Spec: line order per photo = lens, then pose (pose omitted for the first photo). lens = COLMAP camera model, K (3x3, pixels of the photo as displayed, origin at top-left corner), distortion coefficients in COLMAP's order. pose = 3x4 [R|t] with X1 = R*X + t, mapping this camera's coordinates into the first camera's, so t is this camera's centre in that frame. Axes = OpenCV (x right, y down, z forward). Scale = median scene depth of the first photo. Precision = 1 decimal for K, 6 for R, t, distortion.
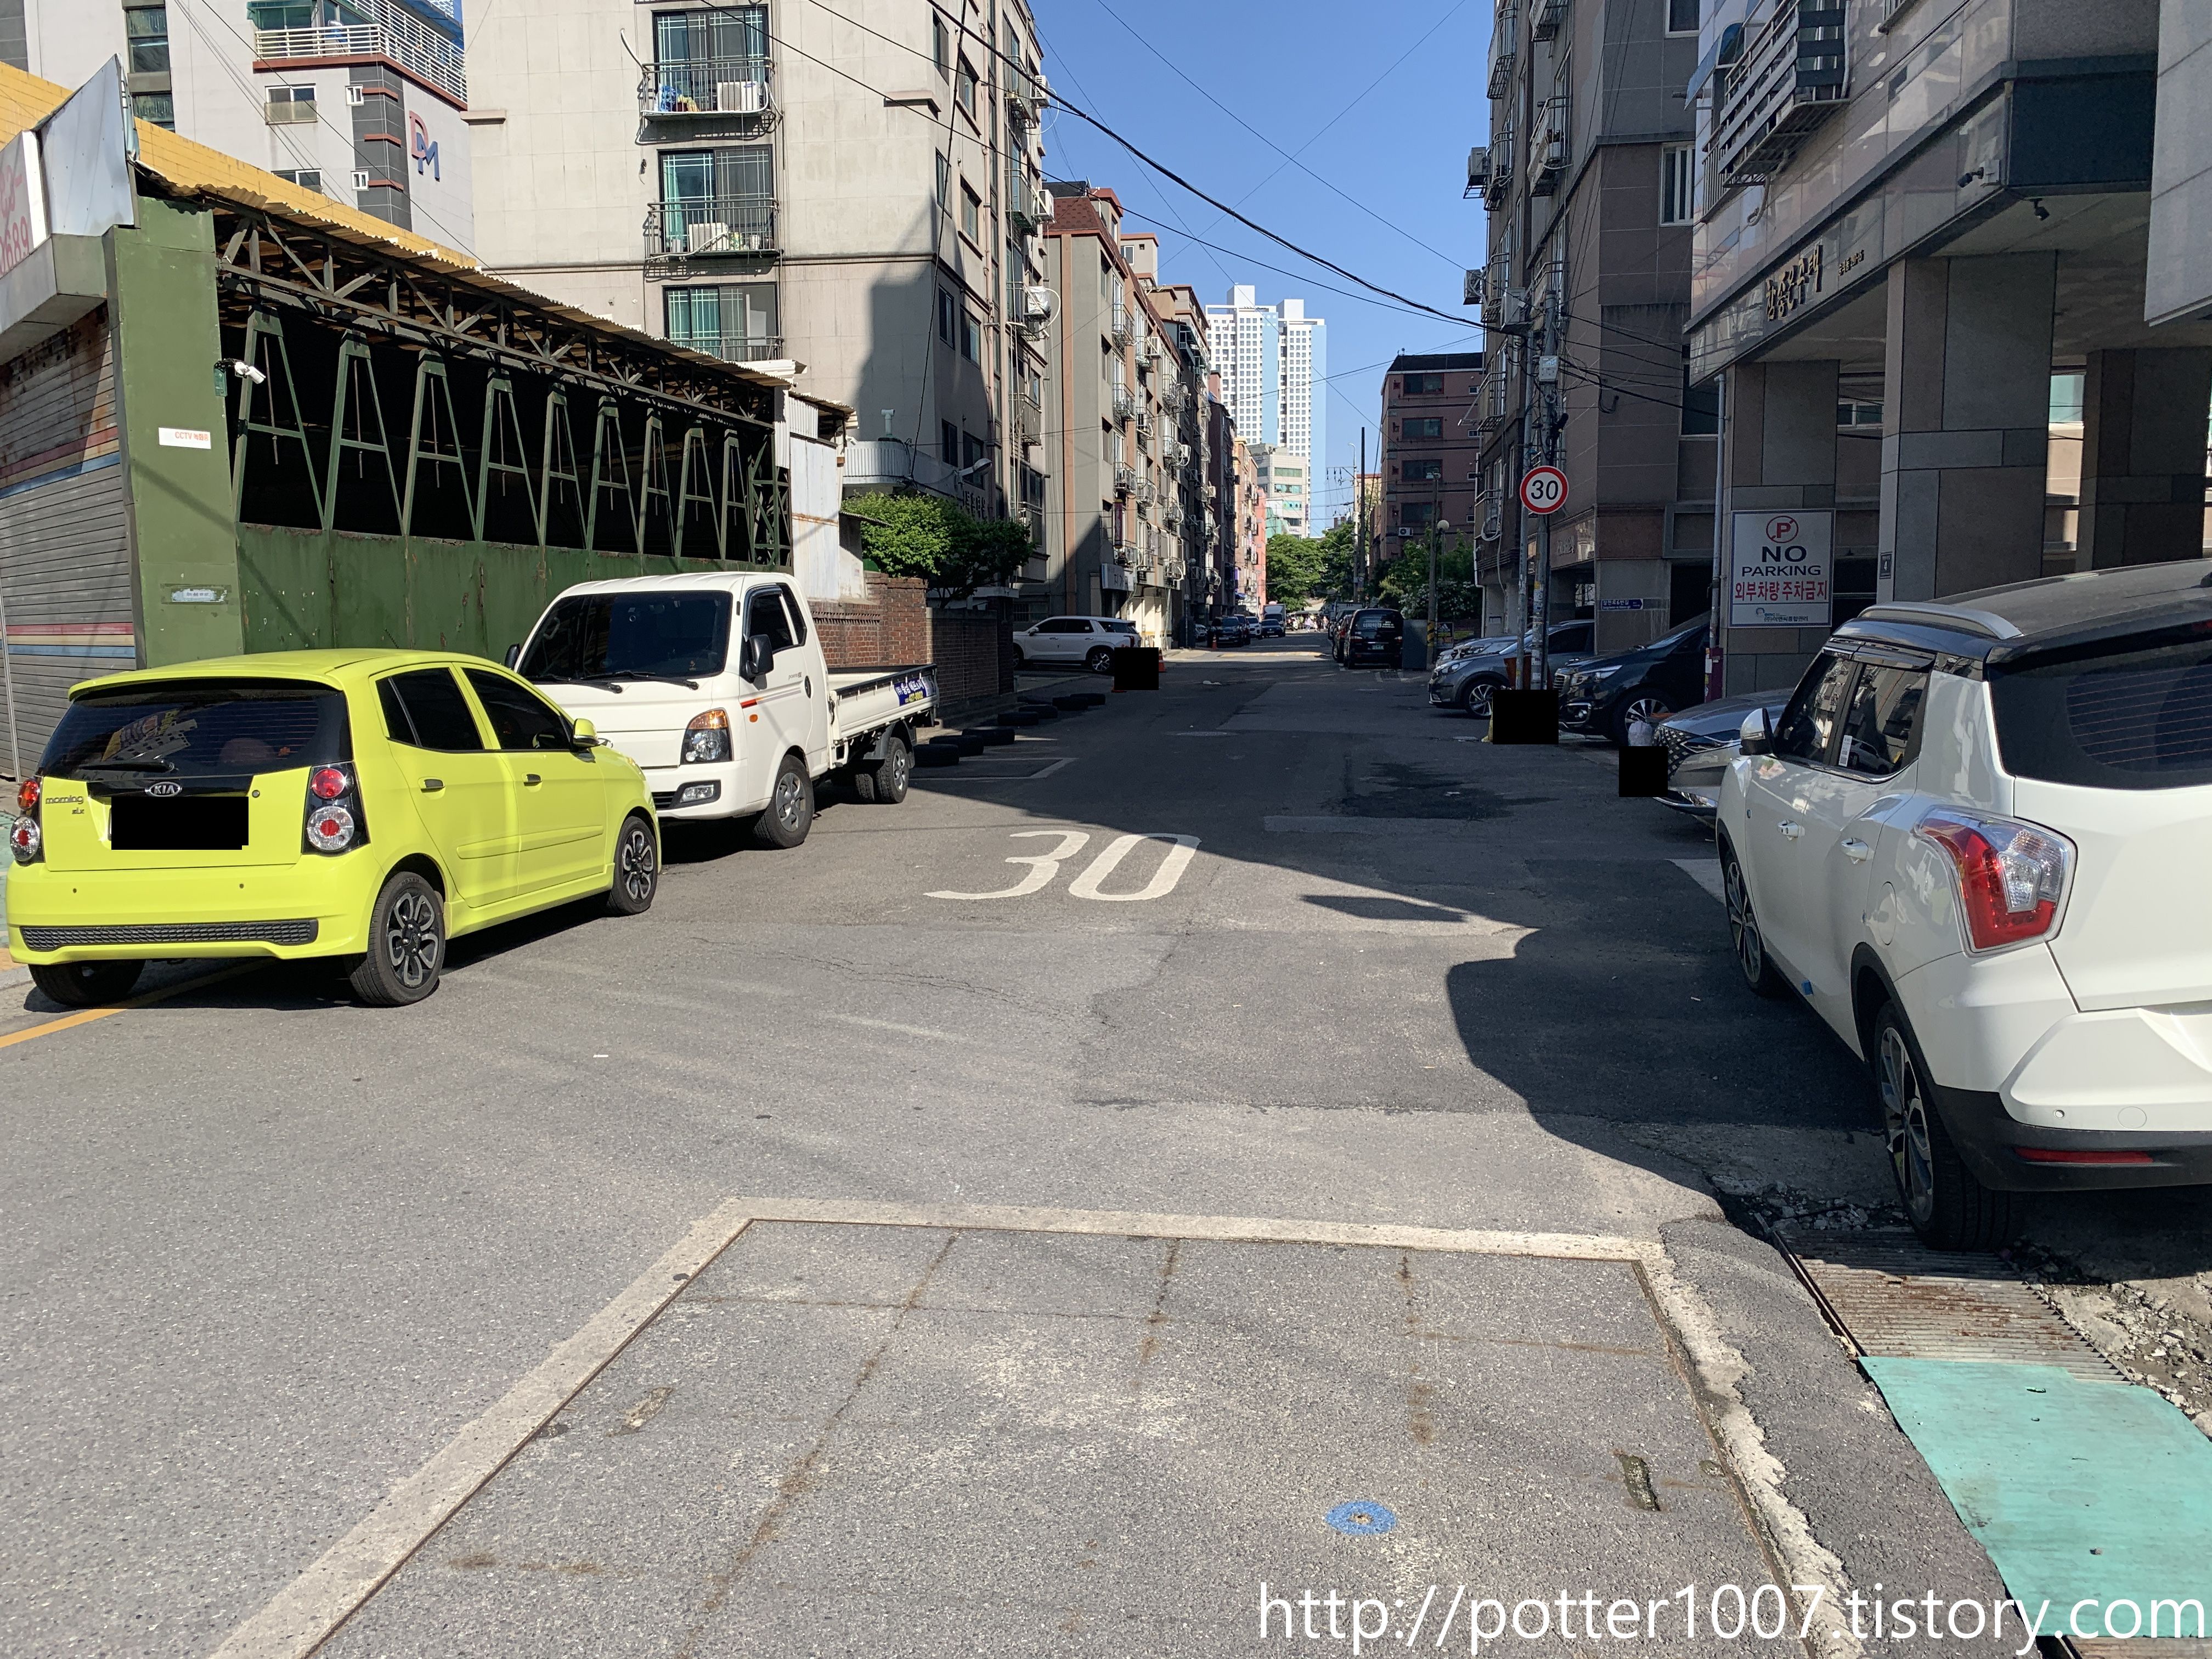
lens RADIAL K [[1679.9, 0, 1106.0], [0, 1679.9, 829.5], [0, 0, 1]] dist [0.056381, -0.063540]
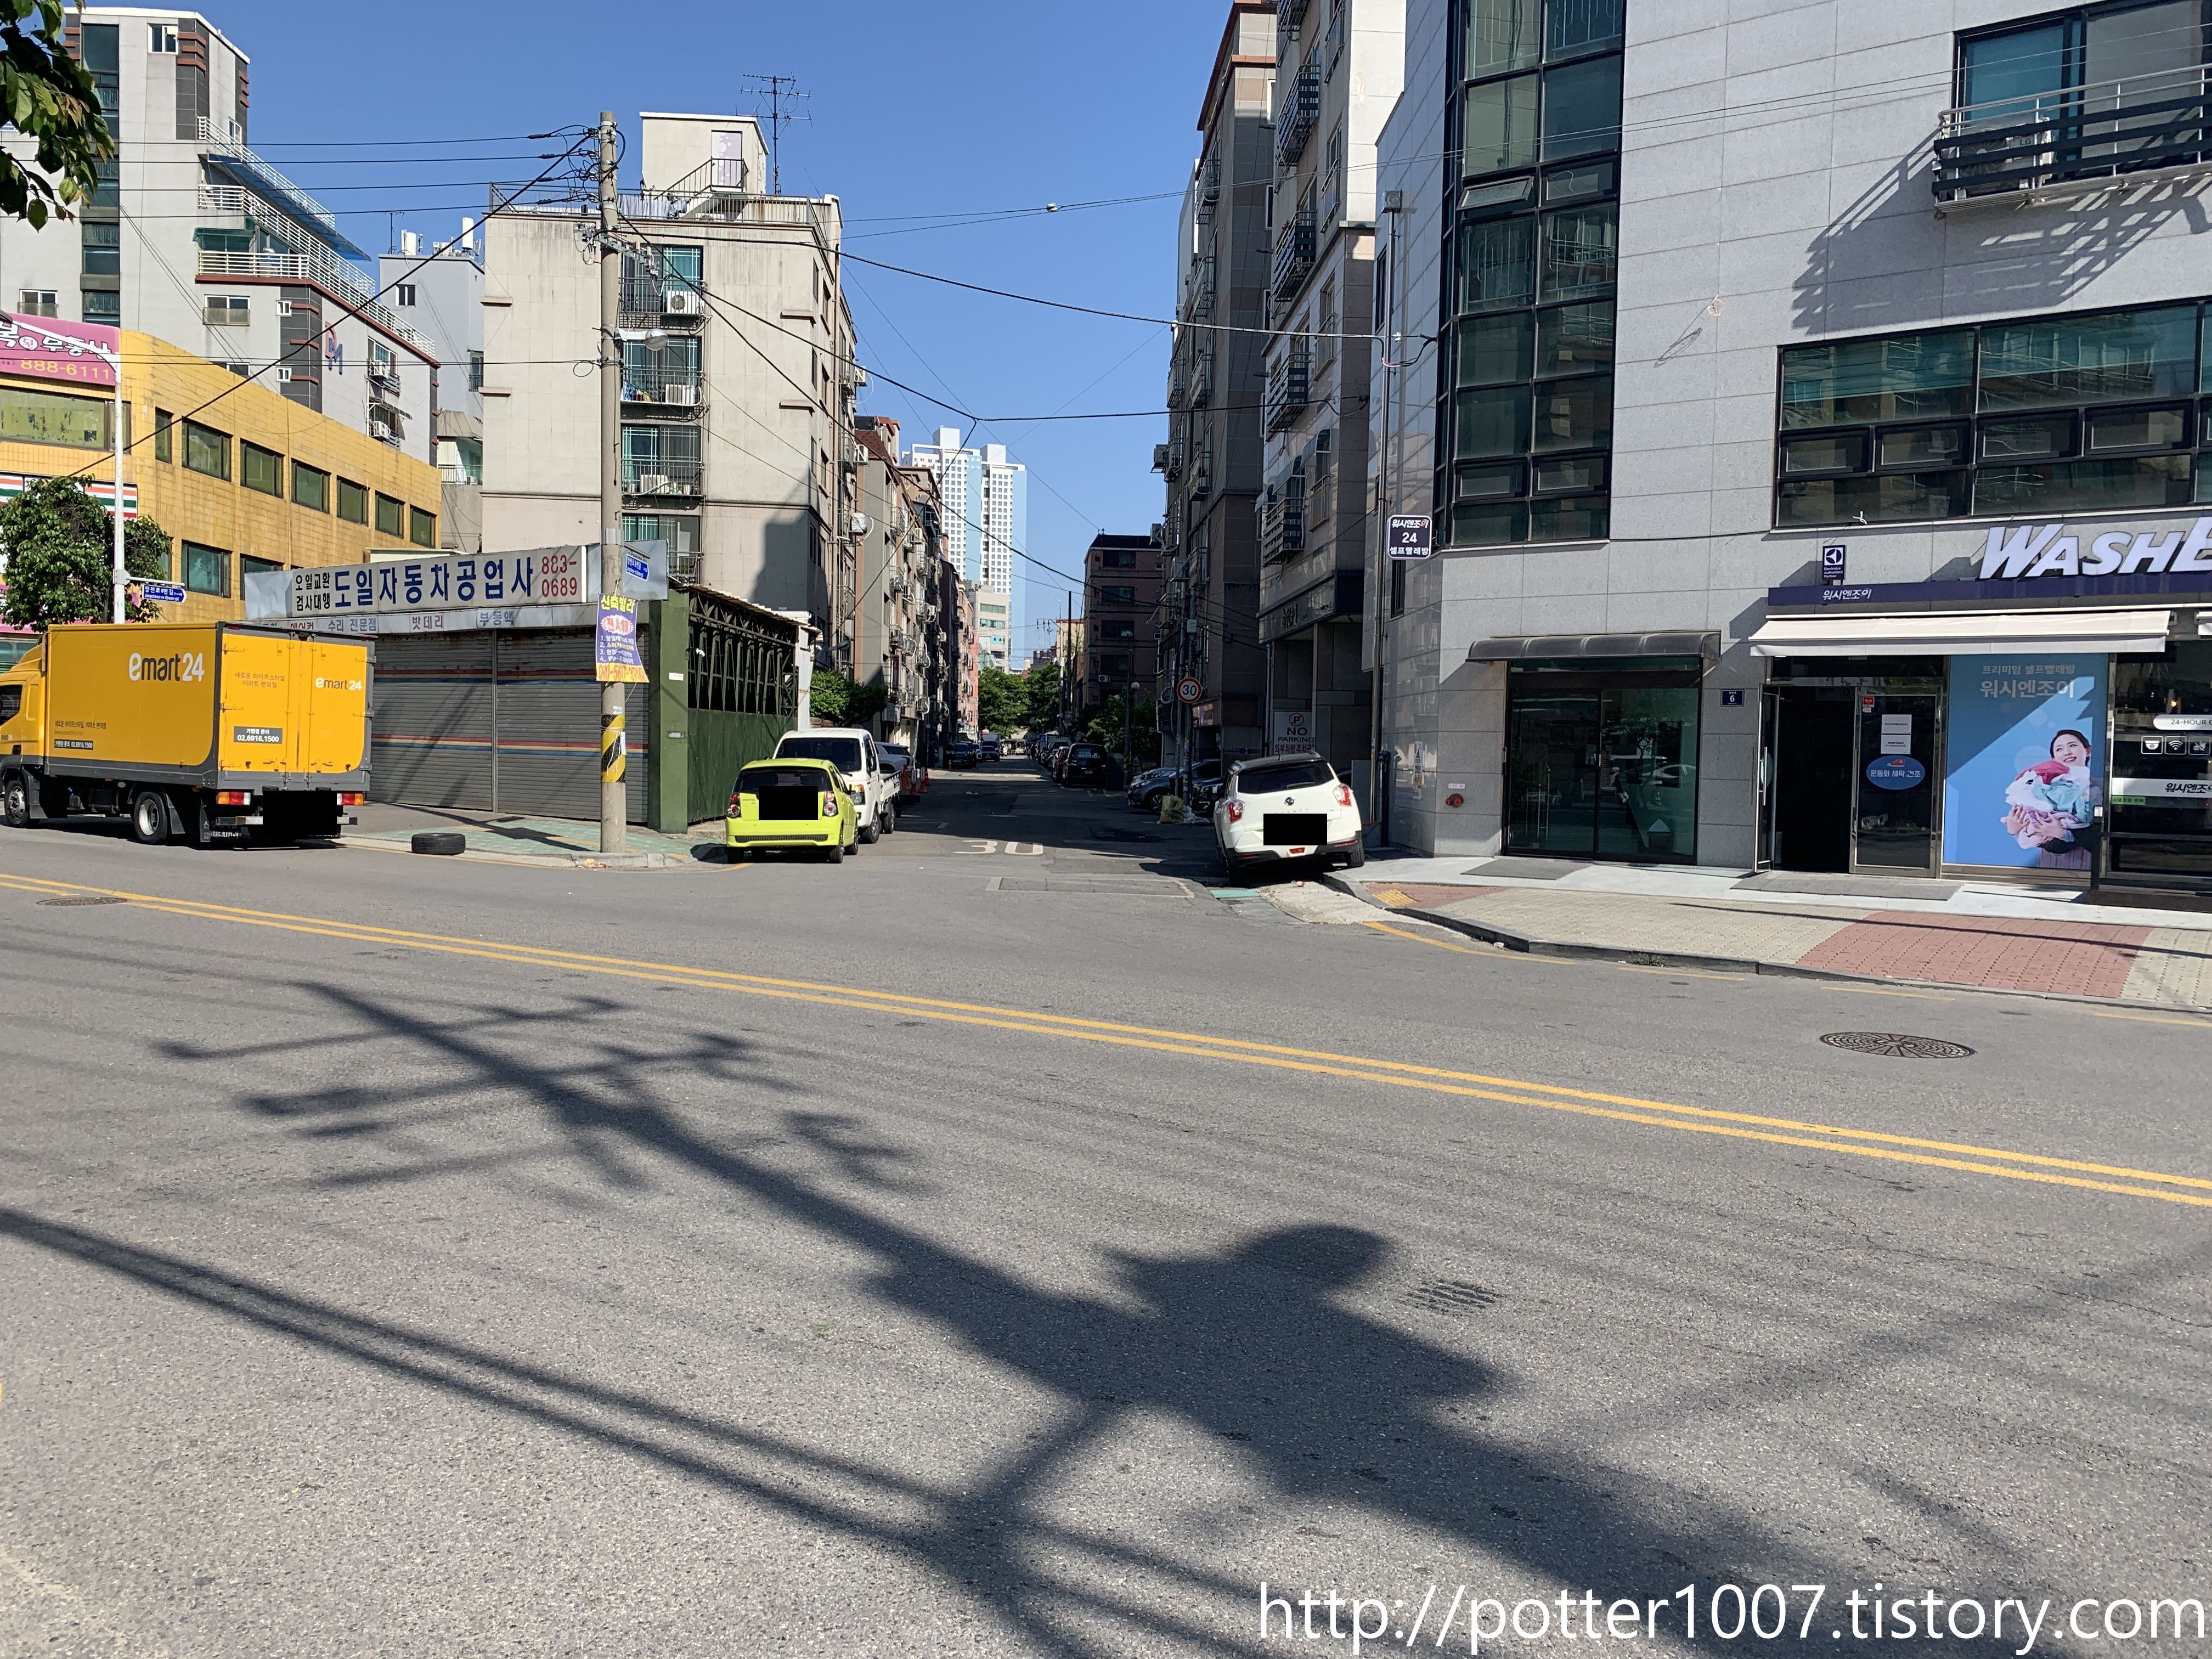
lens RADIAL K [[1679.9, 0, 1106.0], [0, 1679.9, 829.5], [0, 0, 1]] dist [0.056381, -0.063540]
pose [[0.983209, 0.024385, 0.180844, -0.063283], [-0.011216, 0.997233, -0.073490, 0.035128], [-0.182136, 0.070228, 0.980762, -0.305774]]
